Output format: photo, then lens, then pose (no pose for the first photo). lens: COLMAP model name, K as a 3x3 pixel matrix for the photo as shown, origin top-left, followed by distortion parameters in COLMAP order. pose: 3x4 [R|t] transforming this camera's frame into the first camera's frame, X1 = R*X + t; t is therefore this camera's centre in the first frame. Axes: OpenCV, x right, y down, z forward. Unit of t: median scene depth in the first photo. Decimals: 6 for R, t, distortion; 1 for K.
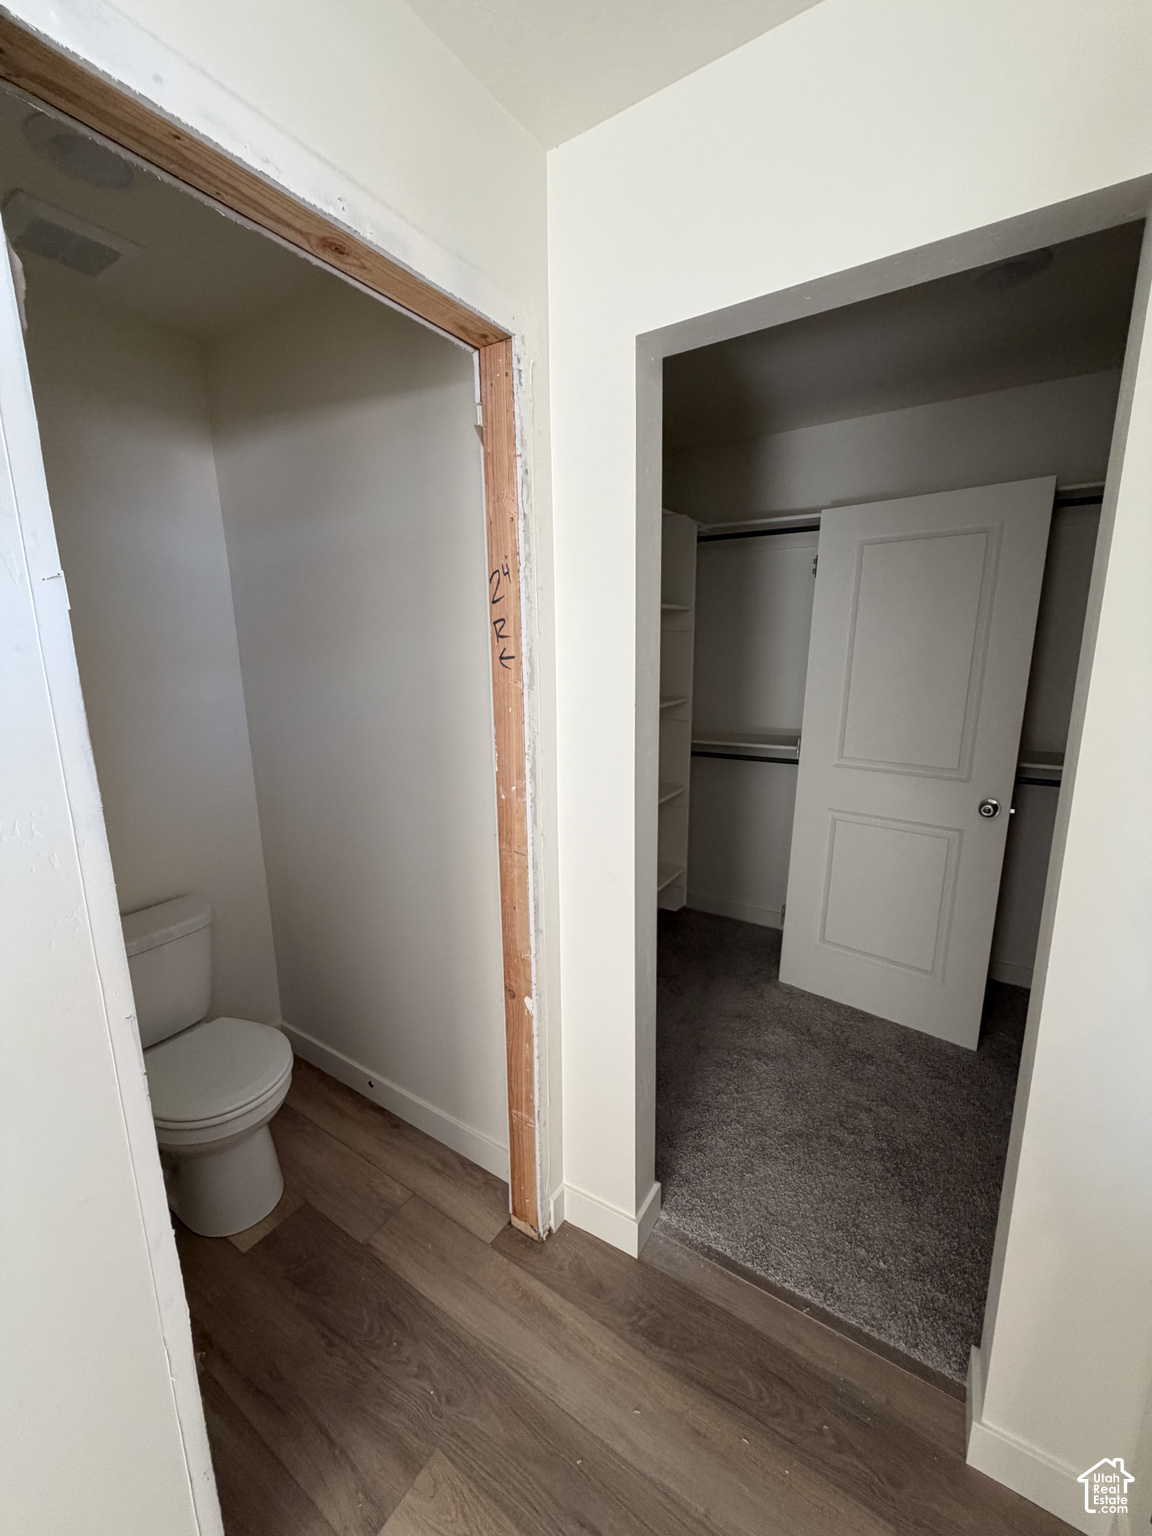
lens RADIAL K [[610.6, 0, 582.3], [0, 610.6, 763.9], [0, 0, 1]] dist [-0.002377, 0.000660]
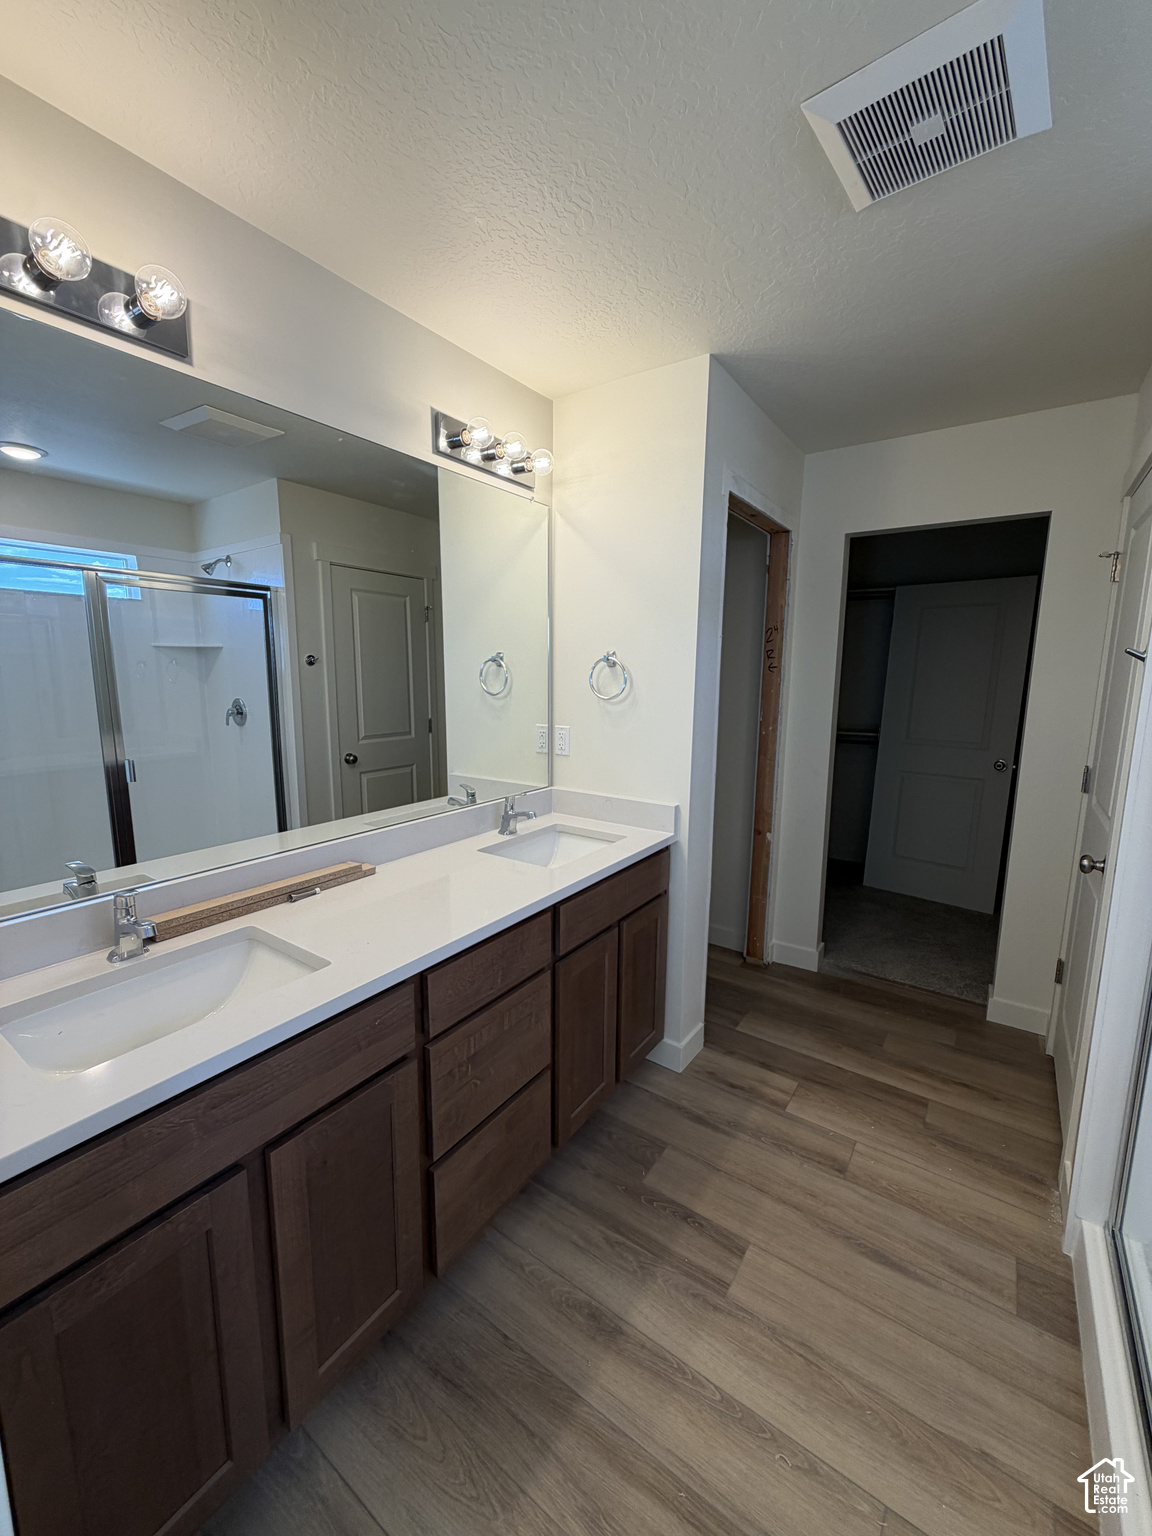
lens RADIAL K [[610.6, 0, 581.4], [0, 610.6, 767.8], [0, 0, 1]] dist [-0.002377, 0.000660]
pose [[0.999243, 0.026422, -0.028550, -0.645834], [-0.027600, 0.998749, -0.041692, 0.259951], [0.027412, 0.042449, 0.998723, -1.043076]]
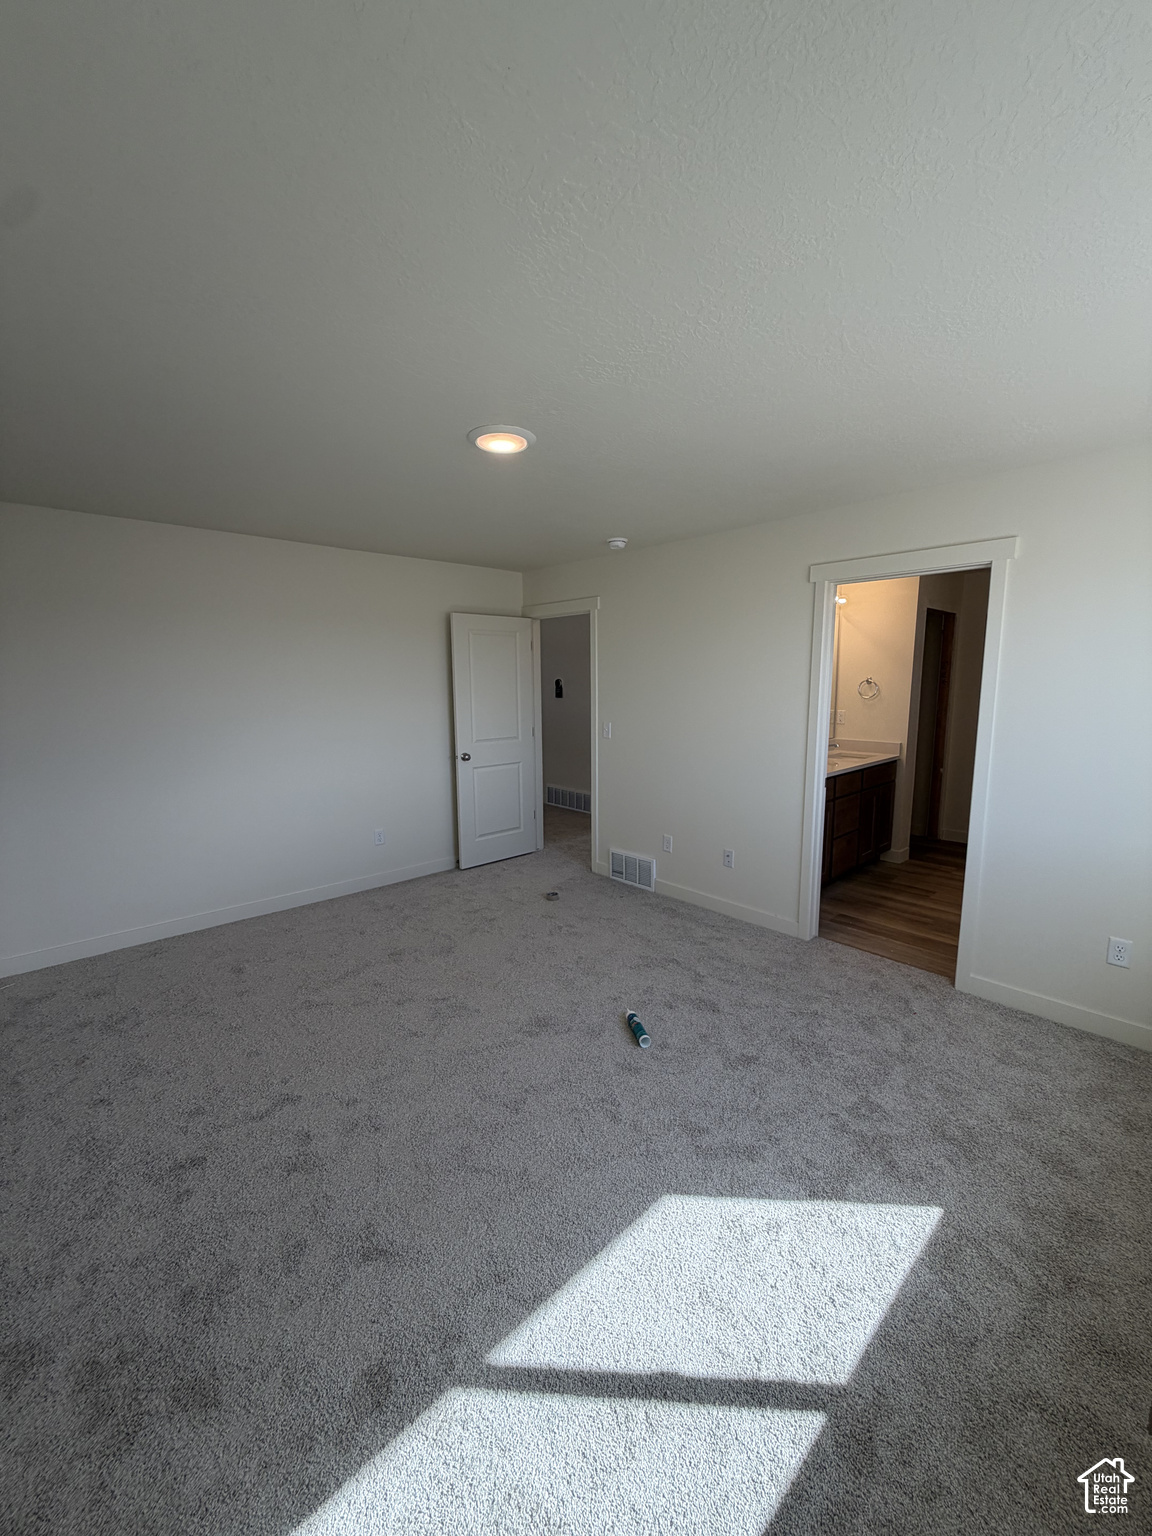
lens RADIAL K [[610.6, 0, 569.6], [0, 610.6, 772.4], [0, 0, 1]] dist [-0.002377, 0.000660]
pose [[0.966515, 0.041561, -0.253223, -1.359495], [-0.054008, 0.997640, -0.042402, 0.683009], [0.250863, 0.054658, 0.966478, -3.274675]]
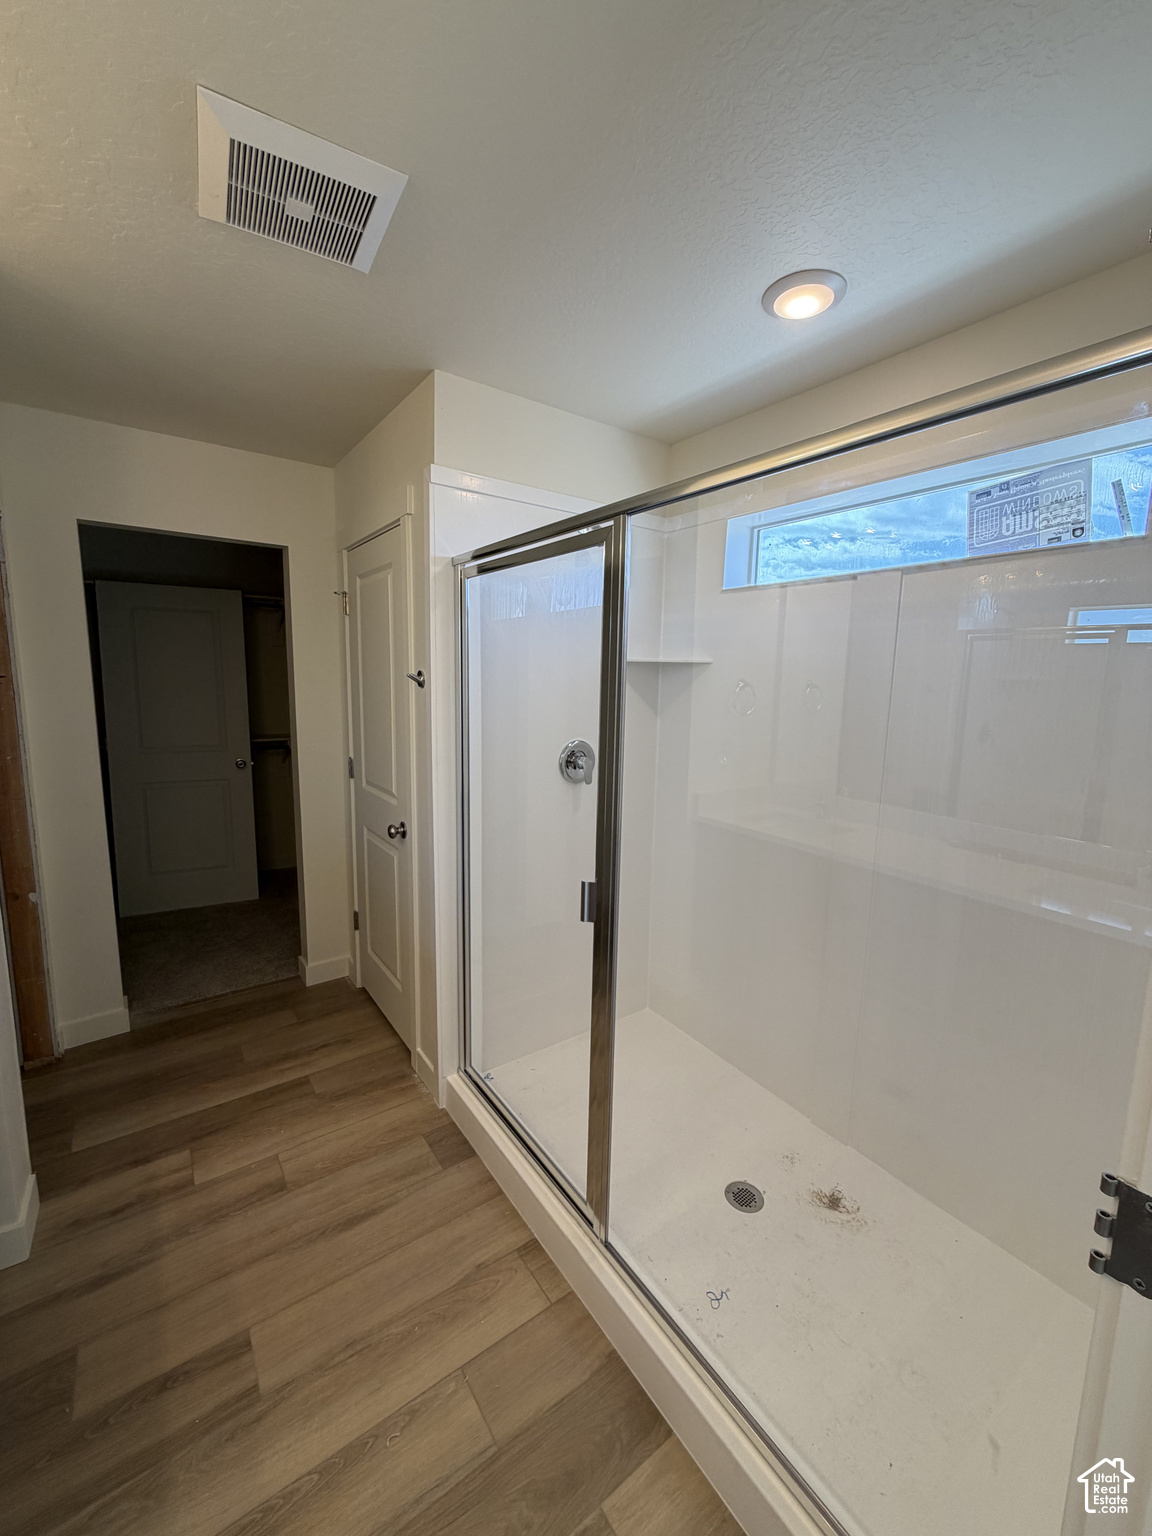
lens RADIAL K [[610.6, 0, 572.0], [0, 610.6, 767.7], [0, 0, 1]] dist [-0.002377, 0.000660]
pose [[0.366883, -0.118052, 0.922746, -0.957313], [0.160344, 0.985095, 0.062276, 0.185162], [-0.916344, 0.125109, 0.380343, -0.879969]]
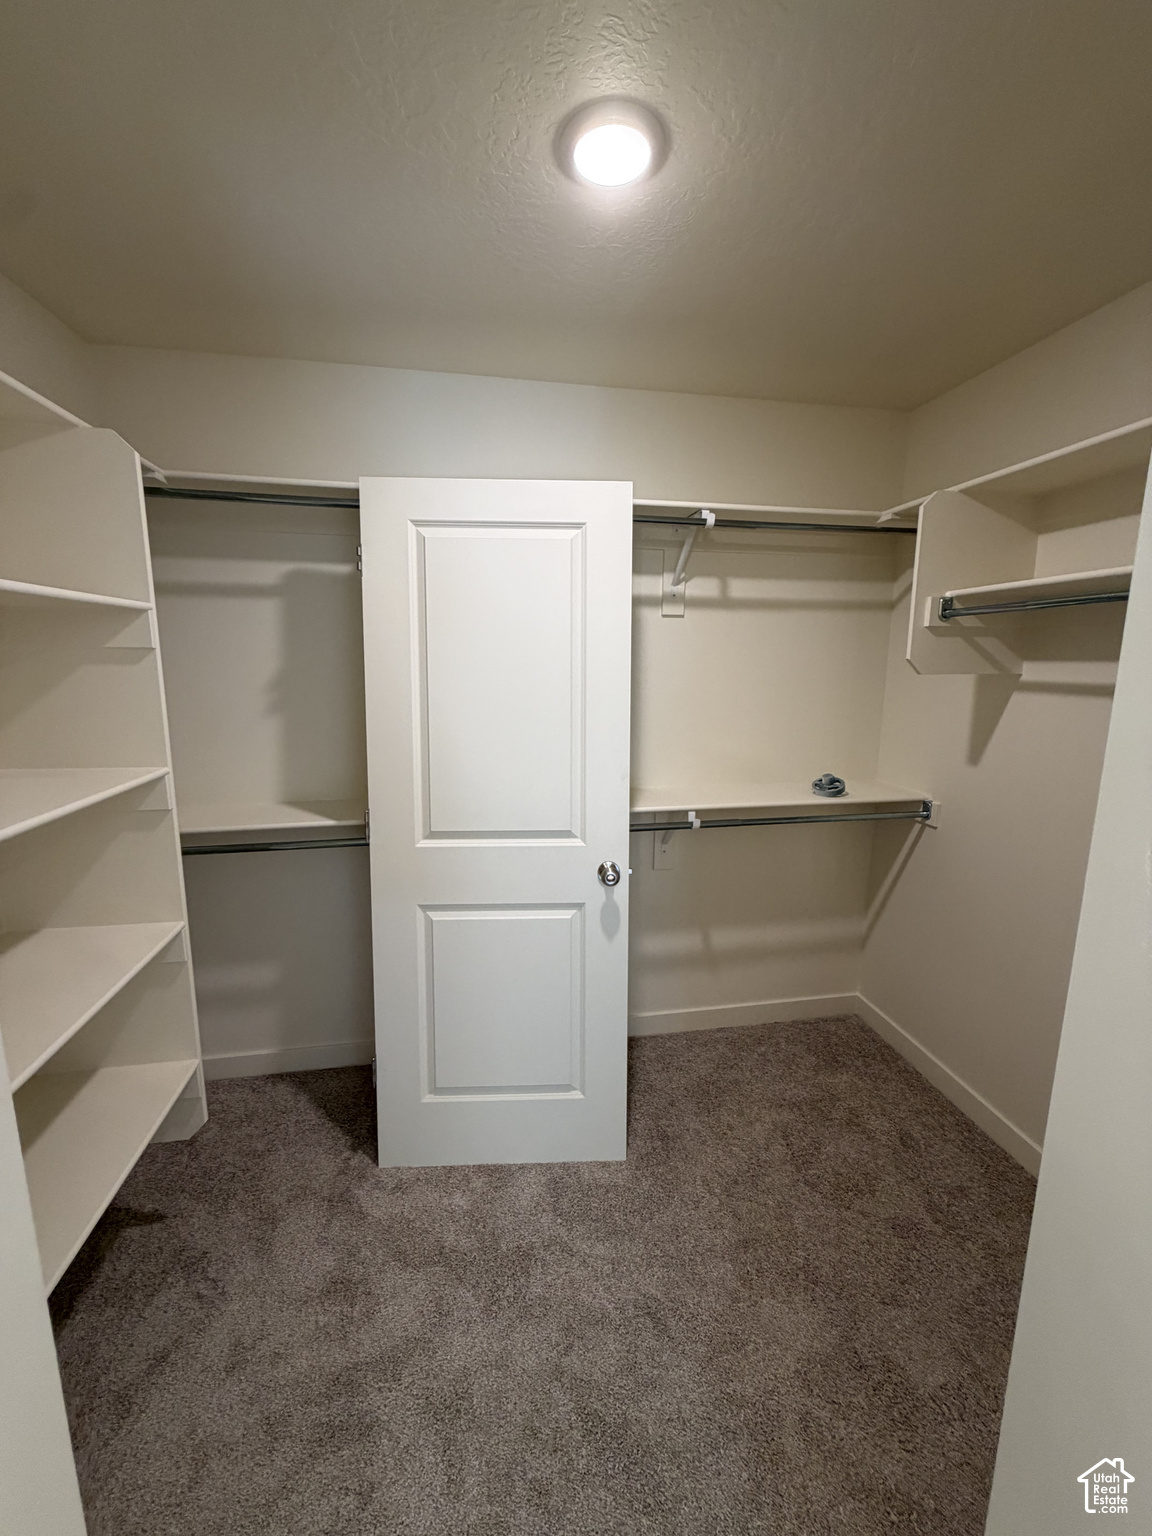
lens RADIAL K [[610.6, 0, 581.0], [0, 610.6, 765.4], [0, 0, 1]] dist [-0.002377, 0.000660]
pose [[0.725548, -0.099188, 0.680986, 0.127114], [0.119325, 0.992702, 0.017457, -0.129856], [-0.677747, 0.068593, 0.732089, 0.581298]]
